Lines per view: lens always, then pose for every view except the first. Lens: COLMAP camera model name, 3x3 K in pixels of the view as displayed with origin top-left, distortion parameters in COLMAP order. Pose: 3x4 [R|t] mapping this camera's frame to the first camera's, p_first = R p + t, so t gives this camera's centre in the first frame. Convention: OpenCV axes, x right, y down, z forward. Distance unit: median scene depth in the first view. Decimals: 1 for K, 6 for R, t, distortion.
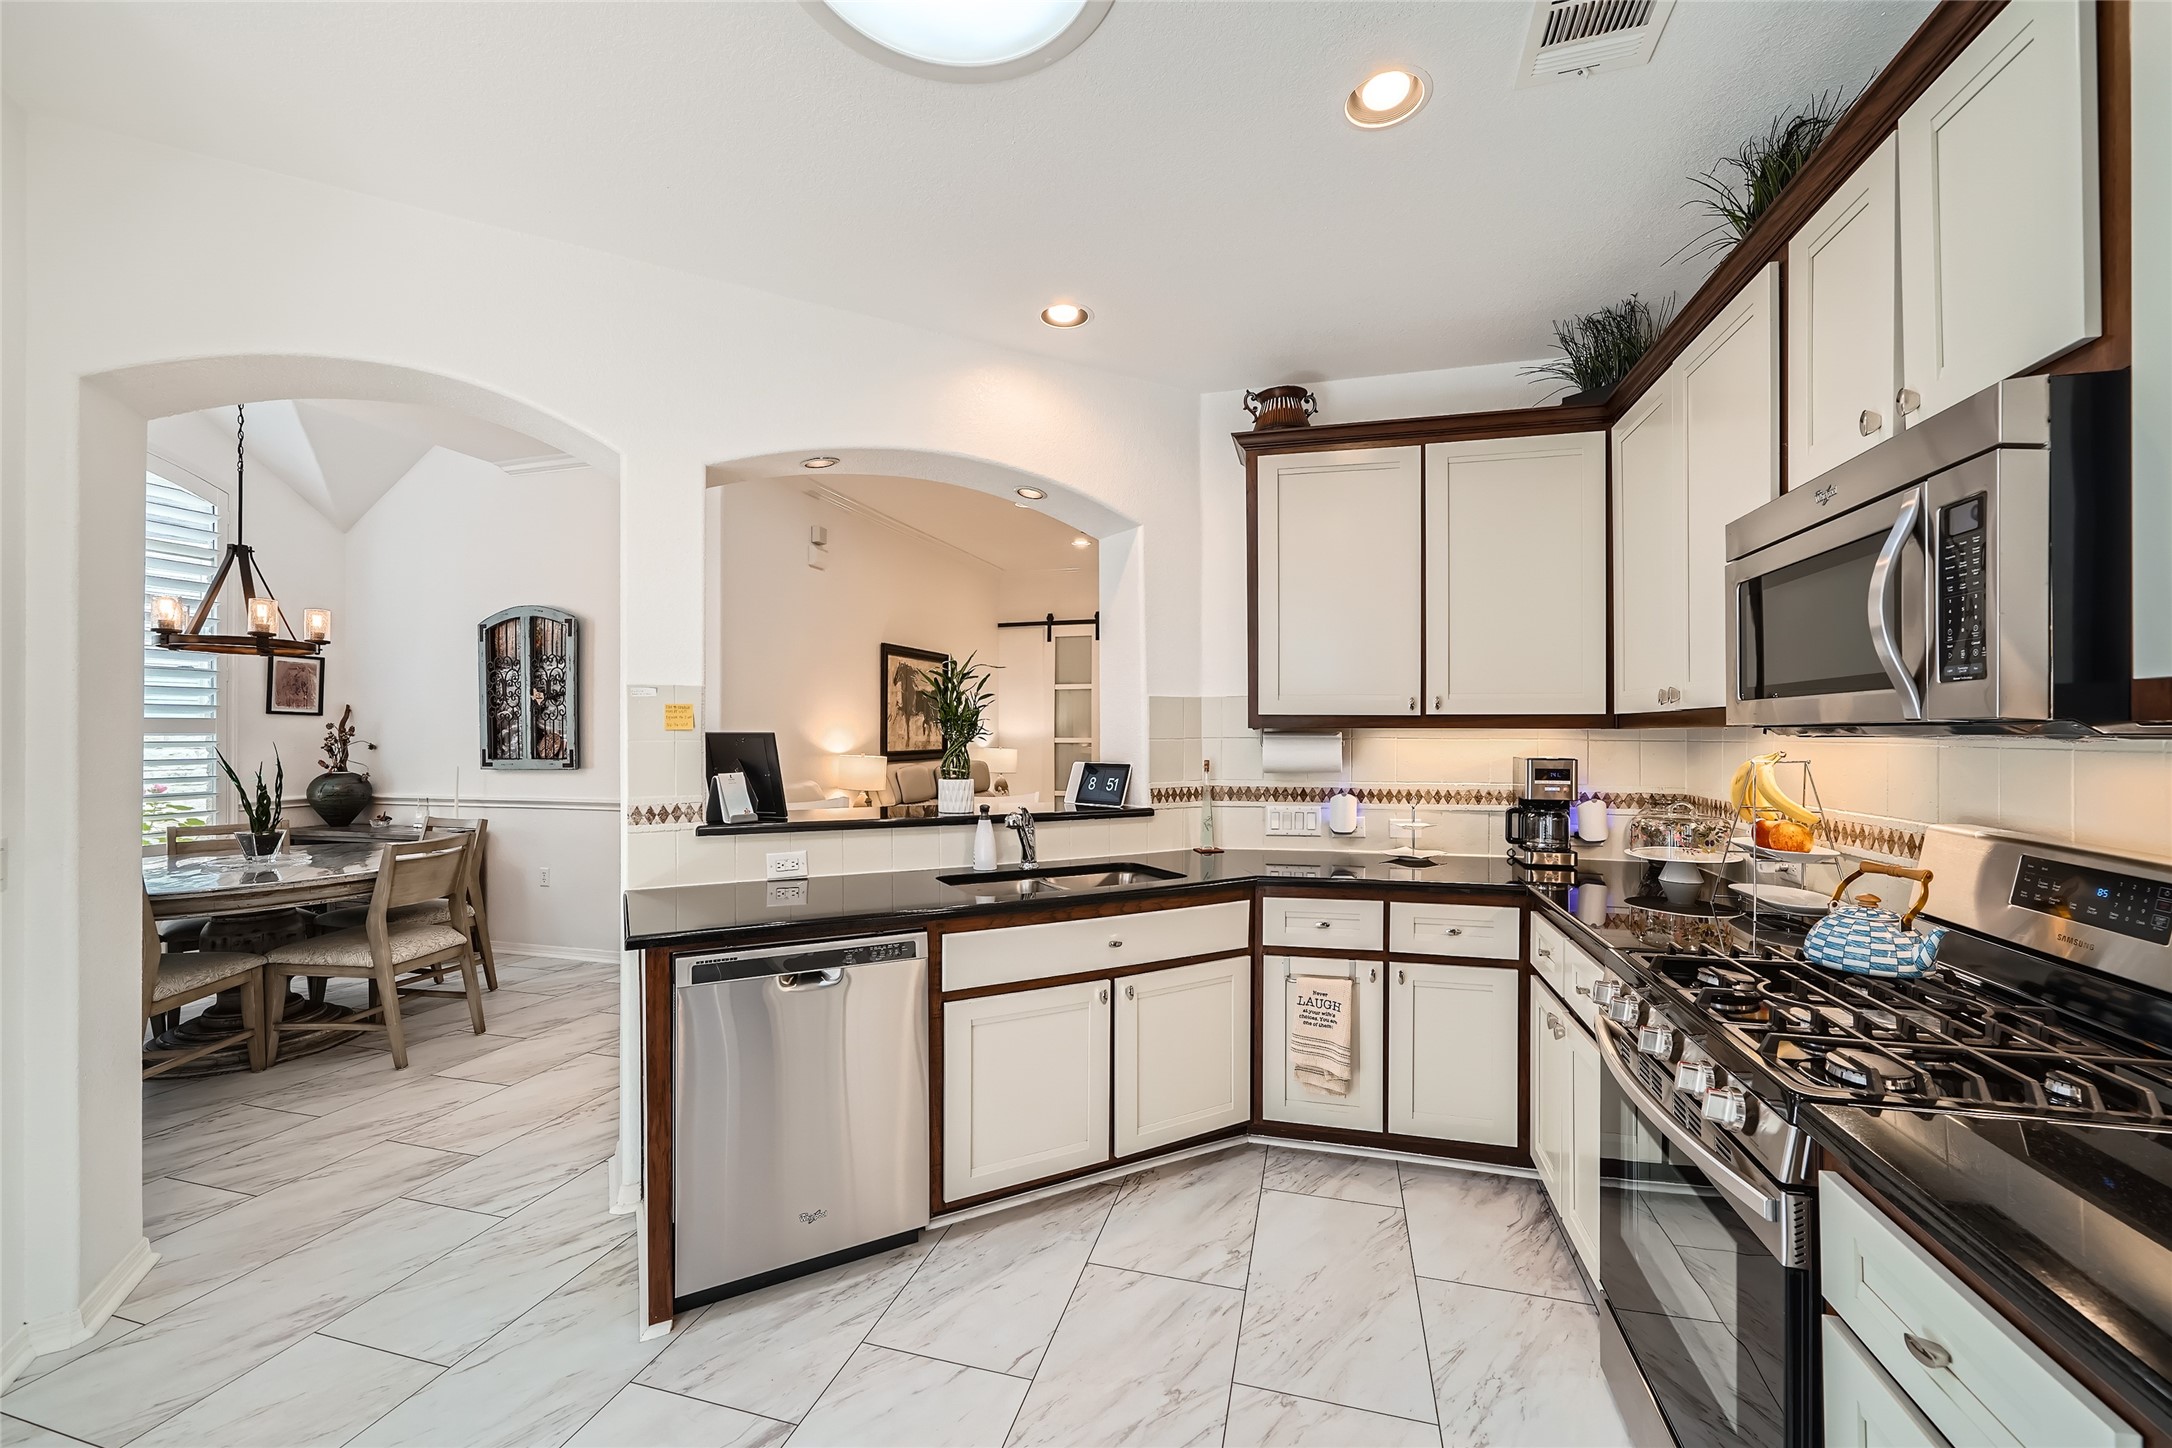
lens RADIAL K [[872.5, 0, 1095.4], [0, 872.5, 729.2], [0, 0, 1]] dist [-0.003987, 0.005234]
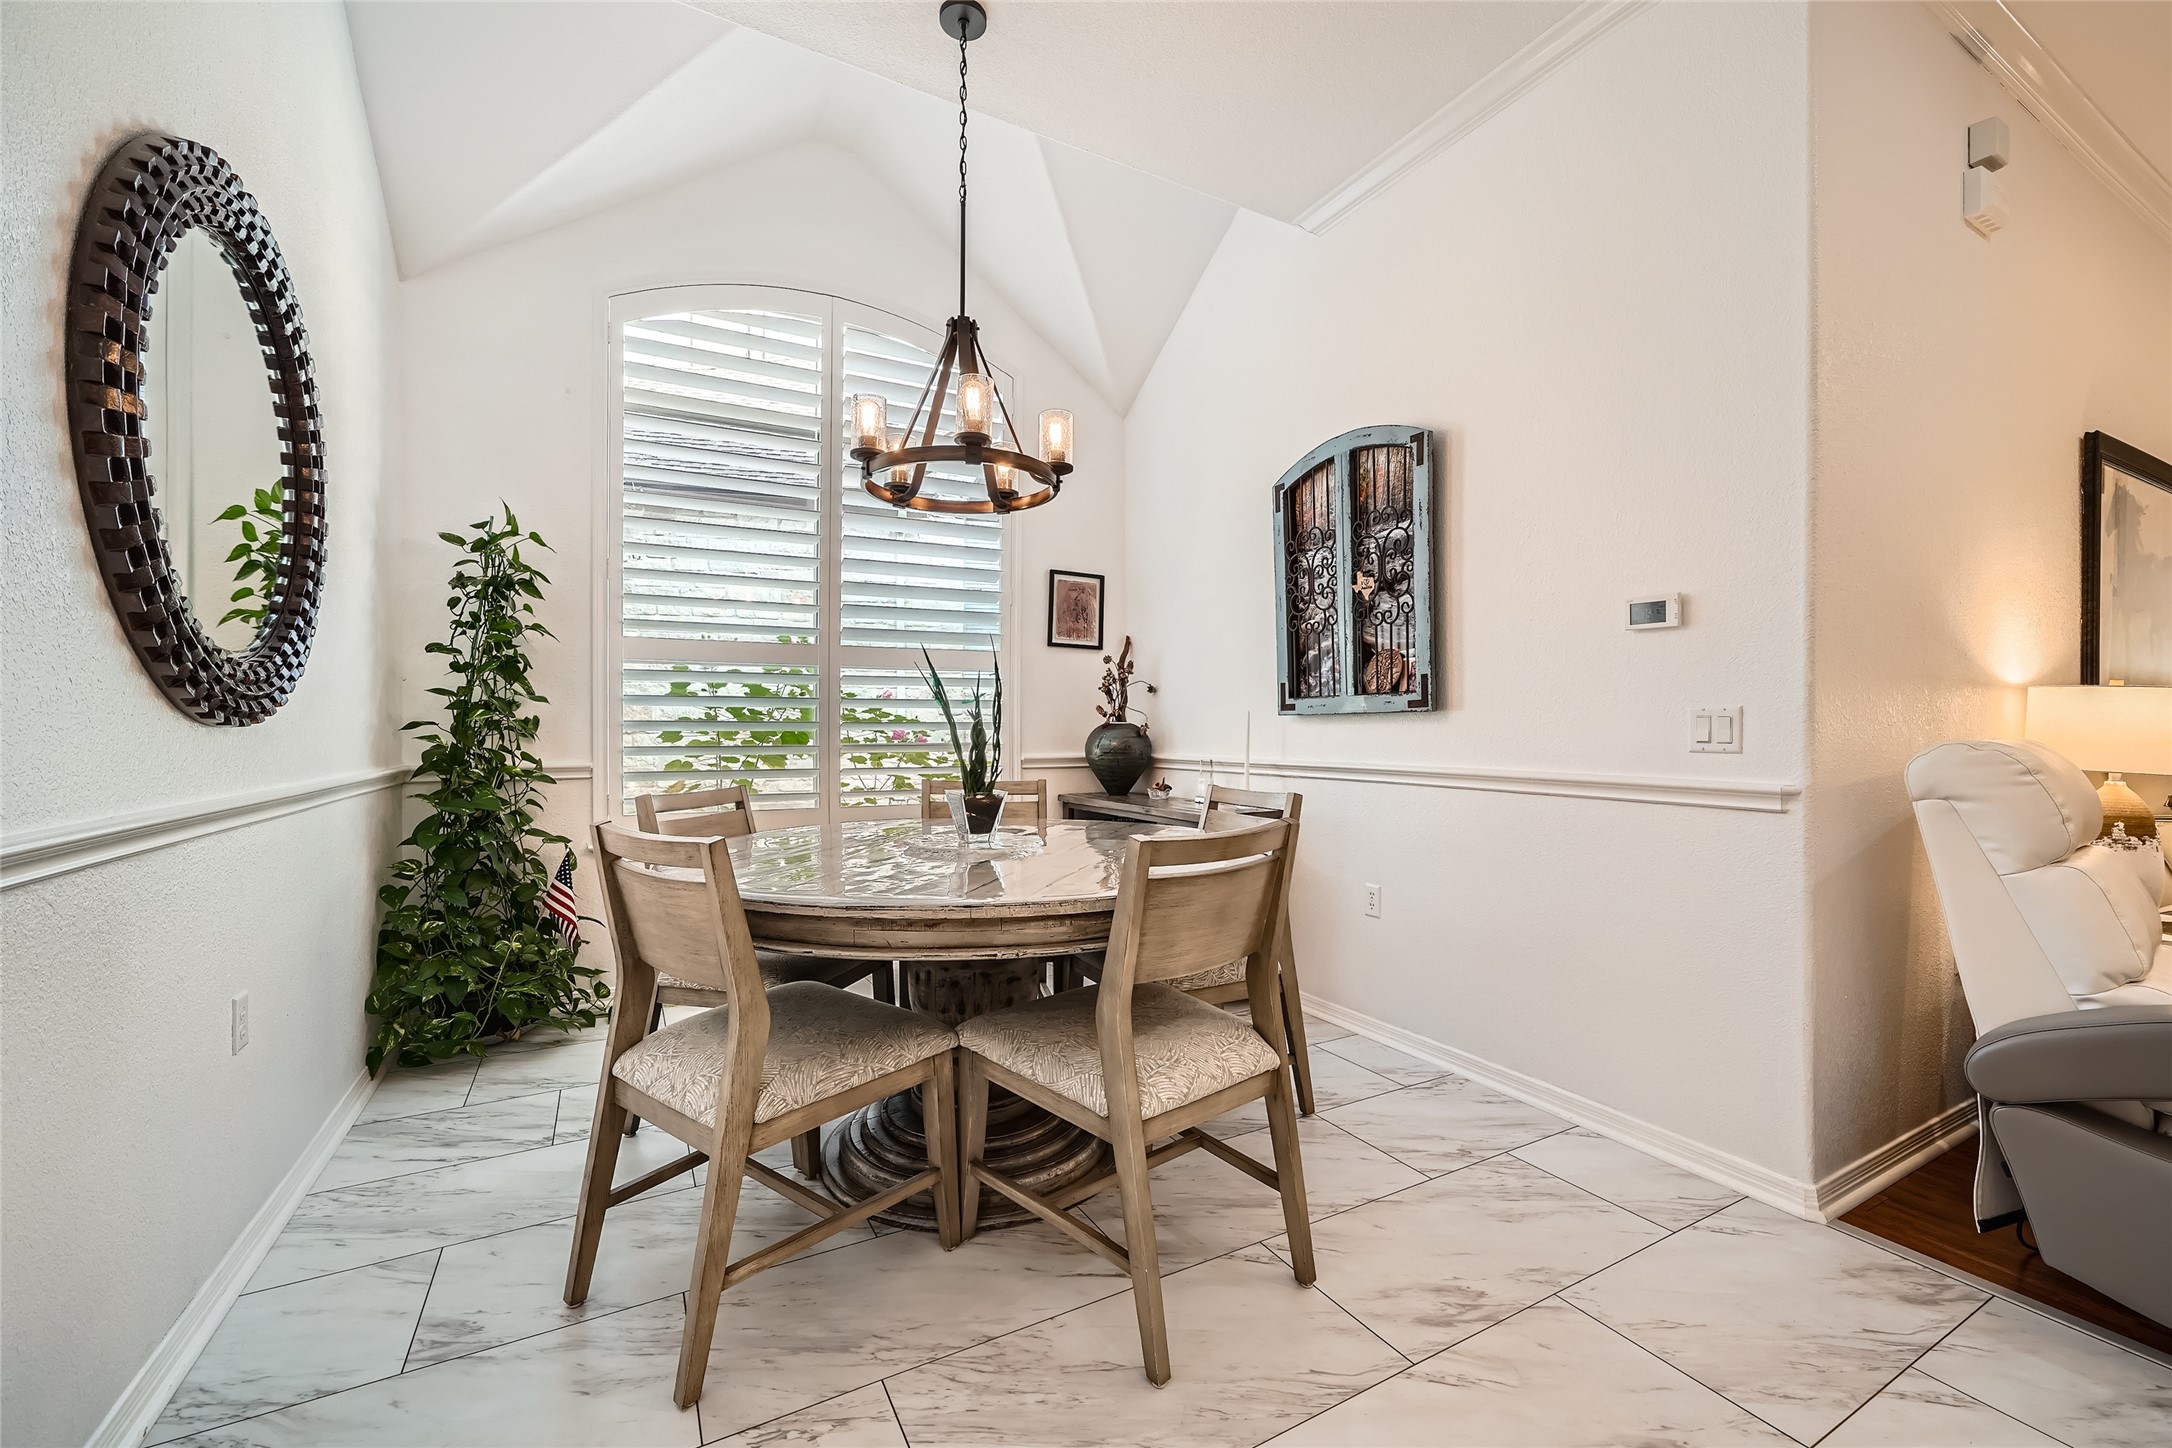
lens RADIAL K [[872.5, 0, 1089.6], [0, 872.5, 720.1], [0, 0, 1]] dist [-0.003987, 0.005234]
pose [[0.699325, -0.006272, -0.714777, -0.356684], [0.002693, 0.999978, -0.006139, 0.053452], [0.714799, 0.002368, 0.699326, 0.471053]]
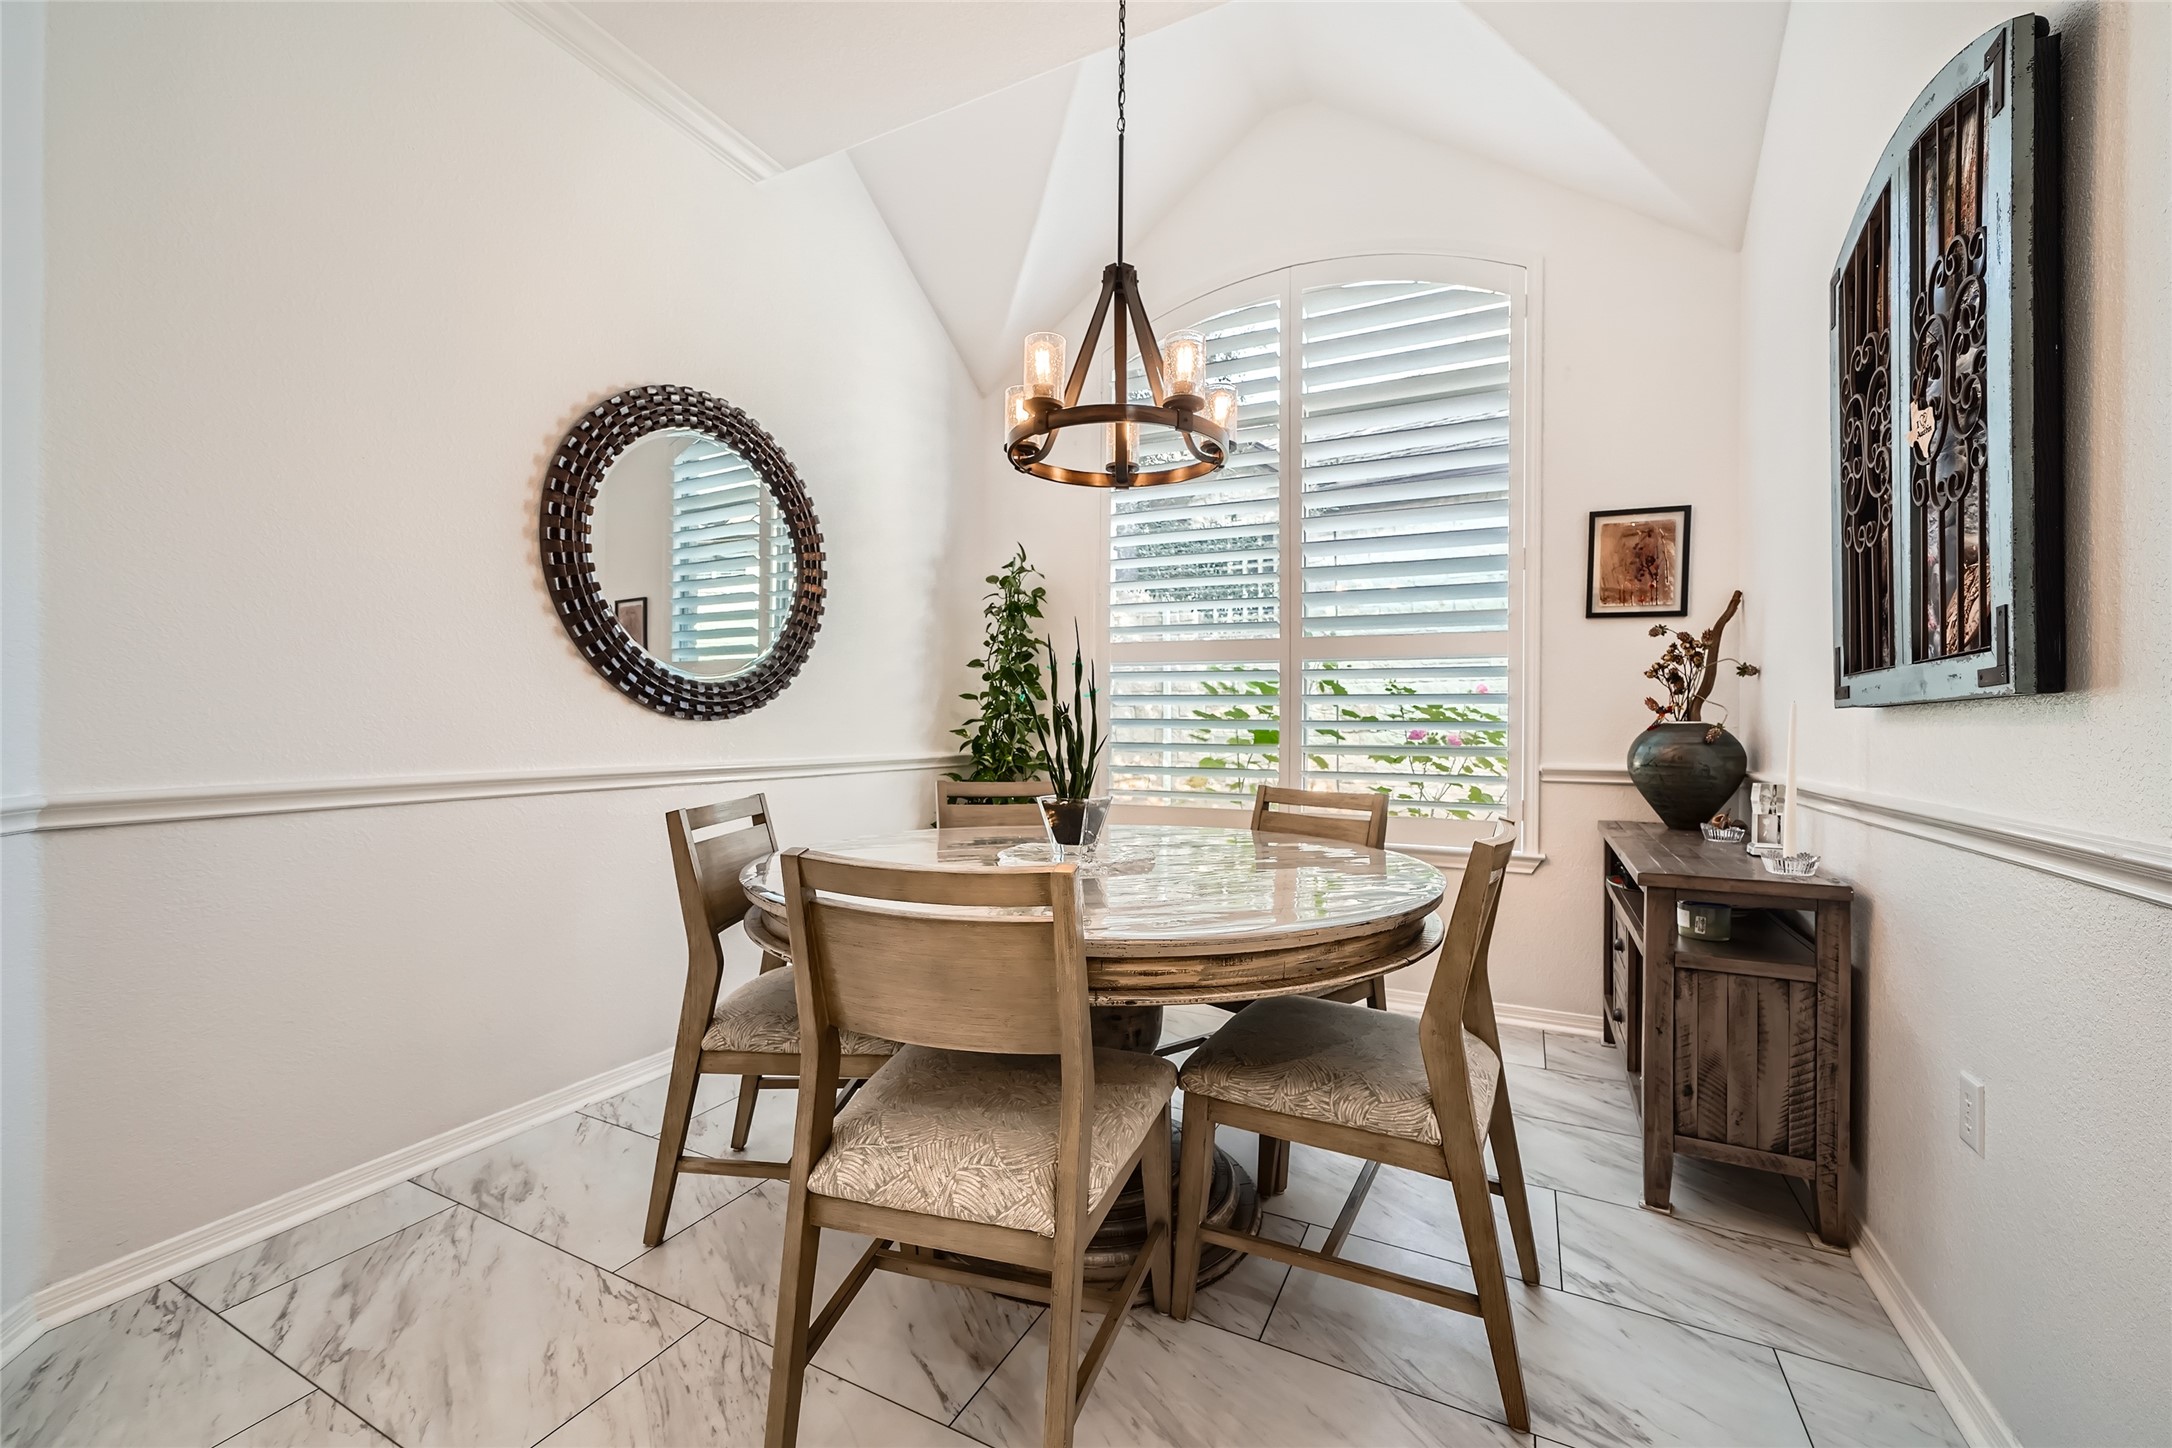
lens RADIAL K [[872.5, 0, 1152.6], [0, 872.5, 722.3], [0, 0, 1]] dist [-0.003987, 0.005234]
pose [[-0.151001, -0.004236, -0.988524, -0.329913], [-0.008125, 0.999962, -0.003044, 0.055325], [0.988500, 0.007572, -0.151030, 0.795128]]
